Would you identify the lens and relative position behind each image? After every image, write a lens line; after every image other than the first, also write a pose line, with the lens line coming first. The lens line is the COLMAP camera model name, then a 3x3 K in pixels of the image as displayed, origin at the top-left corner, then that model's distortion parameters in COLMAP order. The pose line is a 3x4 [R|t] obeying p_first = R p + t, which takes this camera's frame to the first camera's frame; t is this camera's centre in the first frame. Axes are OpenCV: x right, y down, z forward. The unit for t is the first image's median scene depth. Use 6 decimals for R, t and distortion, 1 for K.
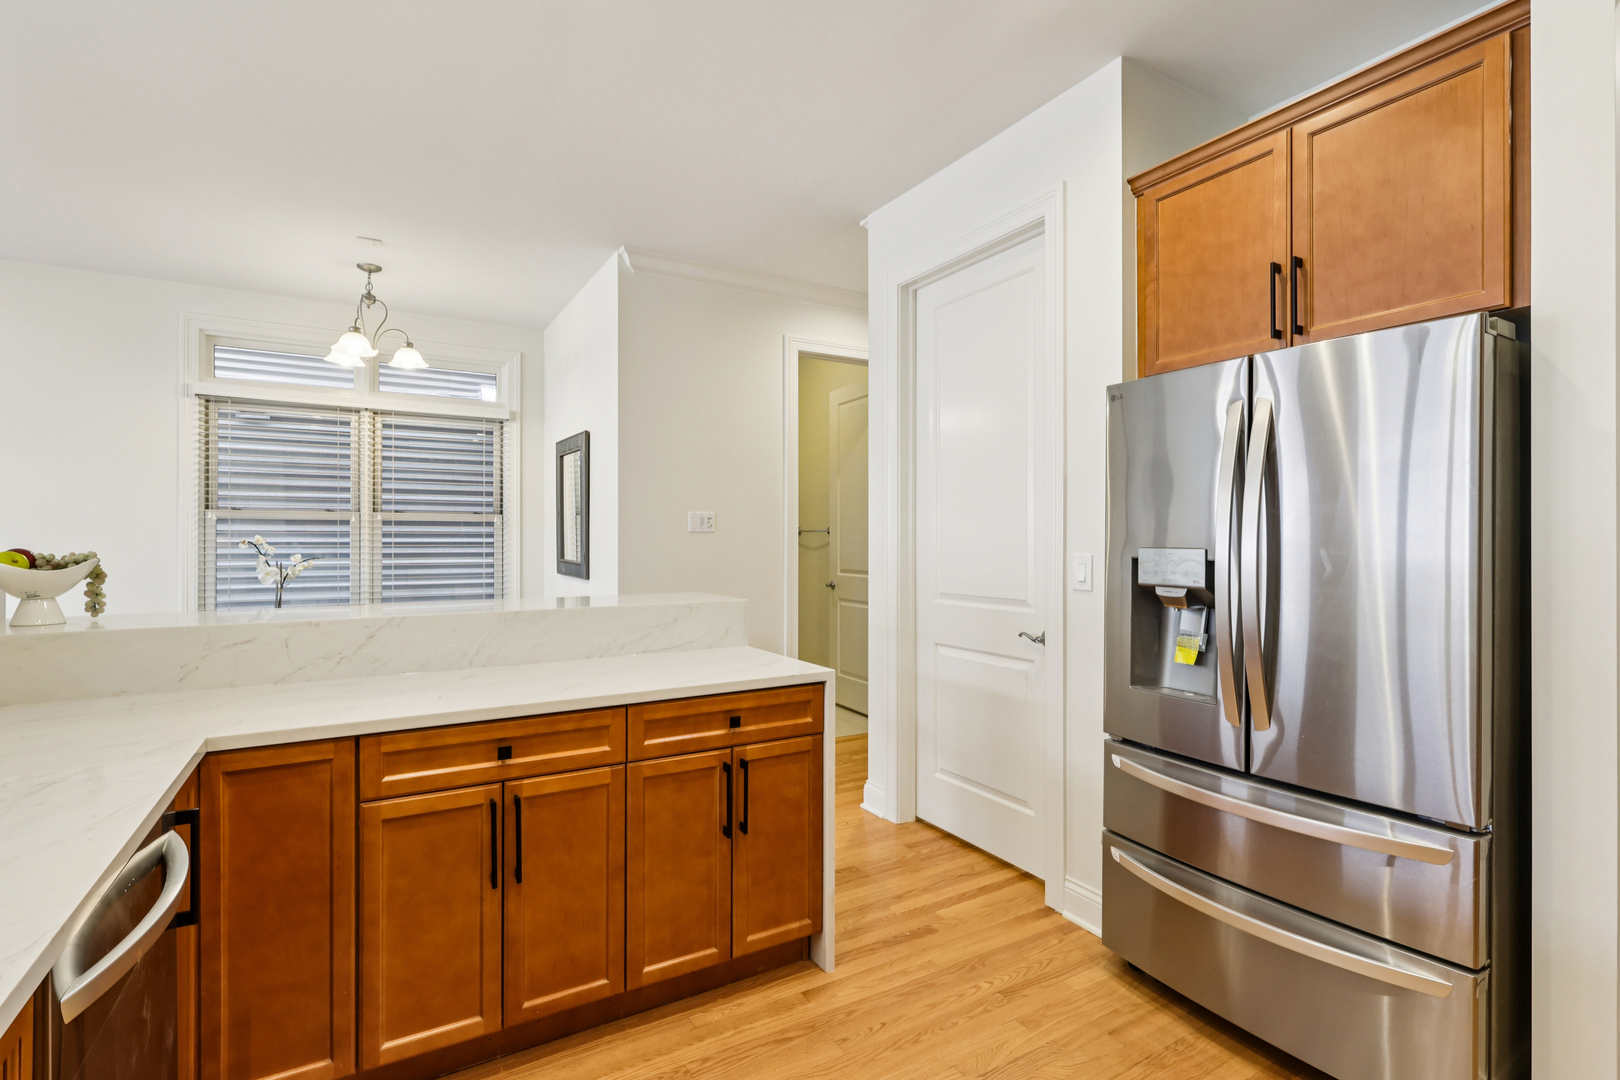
lens RADIAL K [[755.8, 0, 810.6], [0, 755.8, 542.4], [0, 0, 1]] dist [-0.002767, -0.000576]
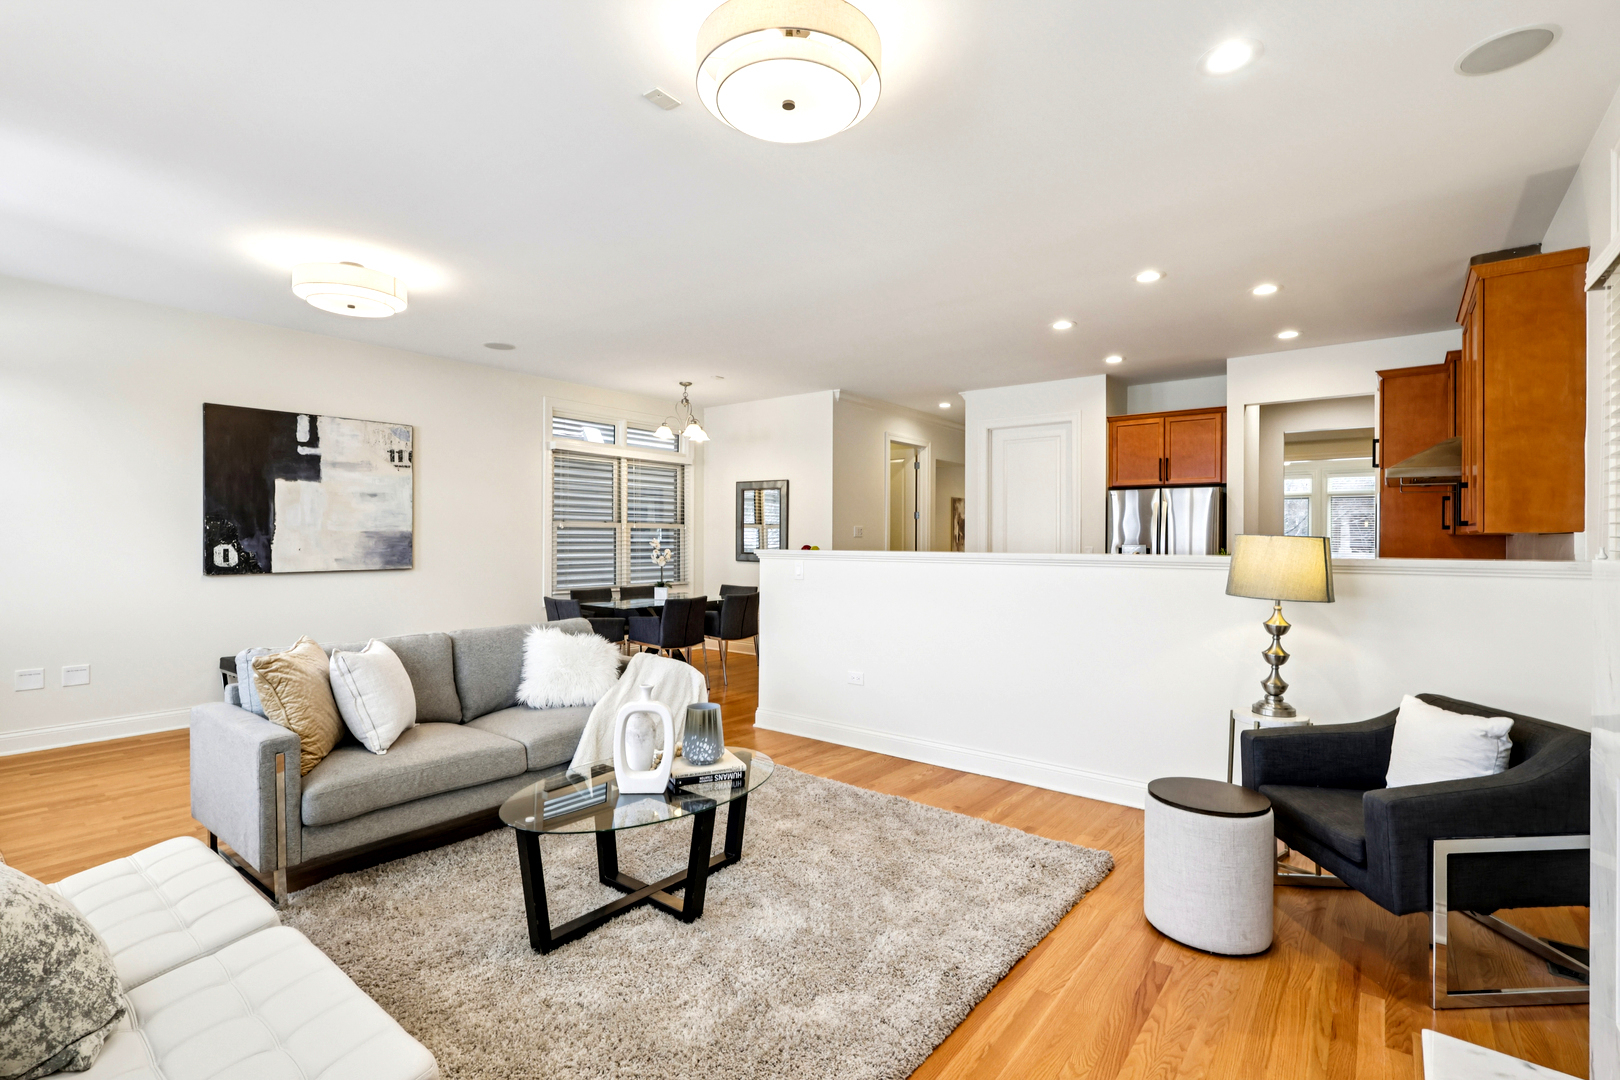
lens RADIAL K [[755.8, 0, 803.2], [0, 755.8, 538.0], [0, 0, 1]] dist [-0.002767, -0.000576]
pose [[0.930959, 0.003310, 0.365108, -0.909082], [-0.001023, 0.999979, -0.006457, 0.000878], [-0.365121, 0.005638, 0.930943, -0.666612]]
